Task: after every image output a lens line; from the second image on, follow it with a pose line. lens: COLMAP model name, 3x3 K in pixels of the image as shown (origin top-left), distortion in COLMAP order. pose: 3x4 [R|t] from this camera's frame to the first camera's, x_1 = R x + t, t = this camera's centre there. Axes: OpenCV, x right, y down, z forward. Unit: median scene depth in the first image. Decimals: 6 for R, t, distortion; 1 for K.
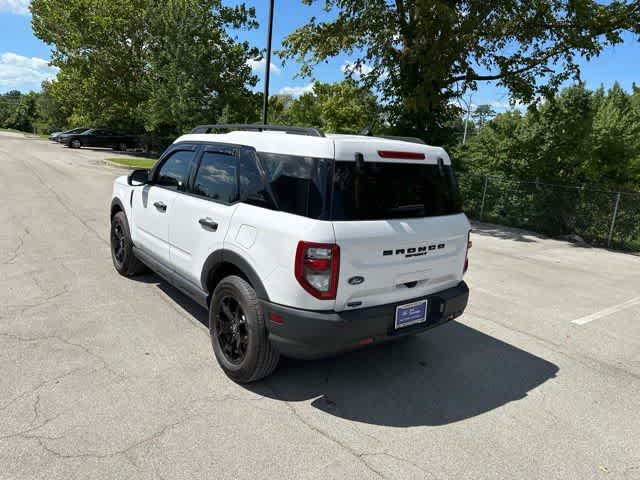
lens RADIAL K [[450.9, 0, 319.4], [0, 450.9, 237.0], [0, 0, 1]] dist [0.032235, -0.034807]
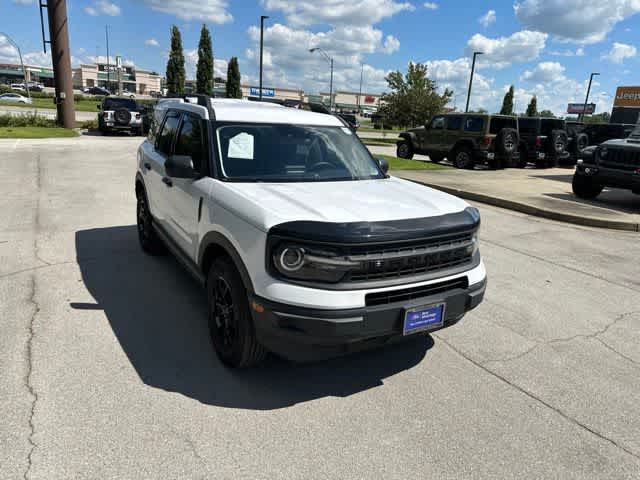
lens RADIAL K [[446.8, 0, 318.7], [0, 446.8, 243.4], [0, 0, 1]] dist [0.052306, -0.058906]
pose [[-0.982398, -0.162802, 0.091594, -0.407966], [-0.102788, 0.880554, 0.462665, -0.444874], [-0.155977, 0.445107, -0.881789, 2.058961]]
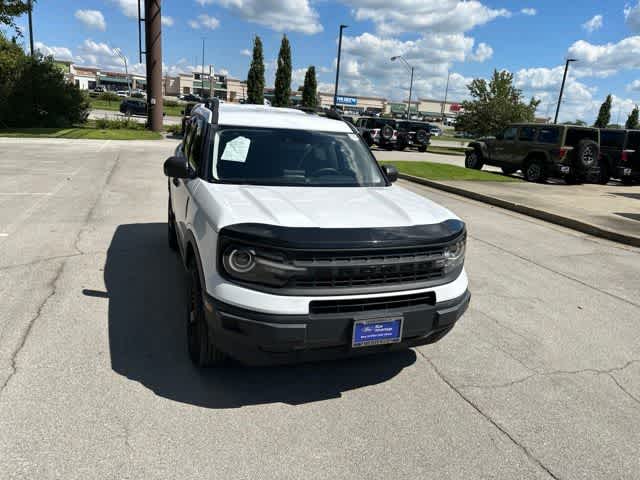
lens RADIAL K [[450.9, 0, 319.4], [0, 450.9, 237.0], [0, 0, 1]] dist [0.032235, -0.034807]
pose [[-0.941947, -0.216672, 0.256493, -0.567219], [-0.081648, 0.888799, 0.450966, -0.456970], [-0.325683, 0.403844, -0.854892, 2.020470]]
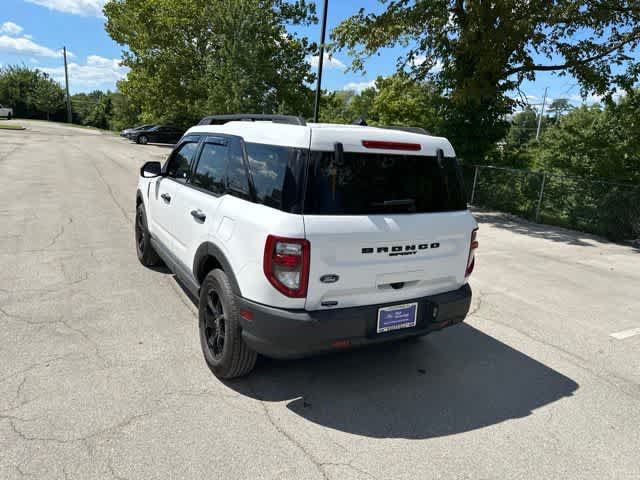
lens RADIAL K [[451.0, 0, 320.0], [0, 451.0, 240.0], [0, 0, 1]] dist [0.028812, -0.032496]
pose [[0.990904, 0.029319, -0.131337, 0.116748], [-0.027478, 0.999497, 0.015807, 0.000896], [0.131734, -0.012054, 0.991212, 0.043677]]
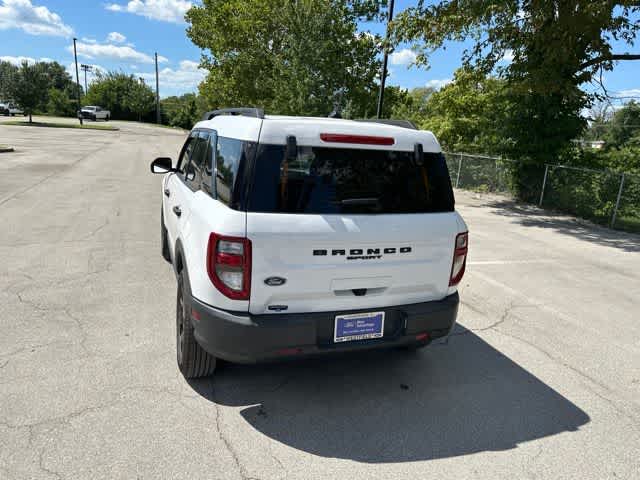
lens RADIAL K [[451.0, 0, 320.0], [0, 451.0, 240.0], [0, 0, 1]] dist [0.028812, -0.032496]
pose [[0.954254, 0.062537, -0.292385, 0.266087], [-0.057873, 0.998021, 0.024583, -0.006668], [0.293344, -0.006537, 0.955985, 0.119842]]
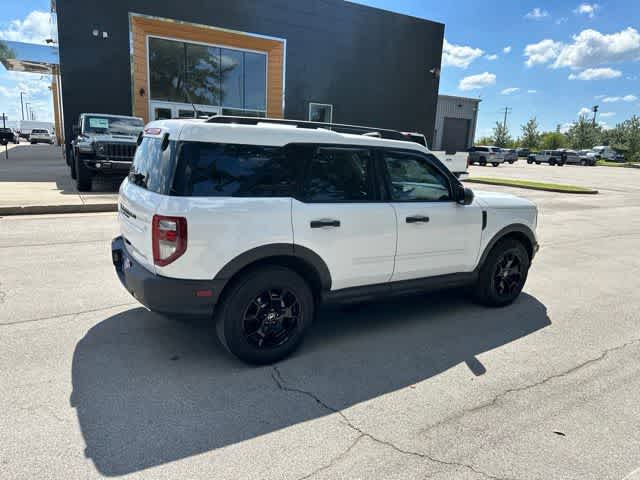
lens RADIAL K [[452.6, 0, 320.8], [0, 452.6, 229.0], [0, 0, 1]] dist [0.013956, -0.006808]
pose [[-0.100377, 0.109932, -0.988858, 0.940632], [-0.248007, 0.959741, 0.131870, -0.147088], [0.963544, 0.258480, -0.069072, 1.106428]]
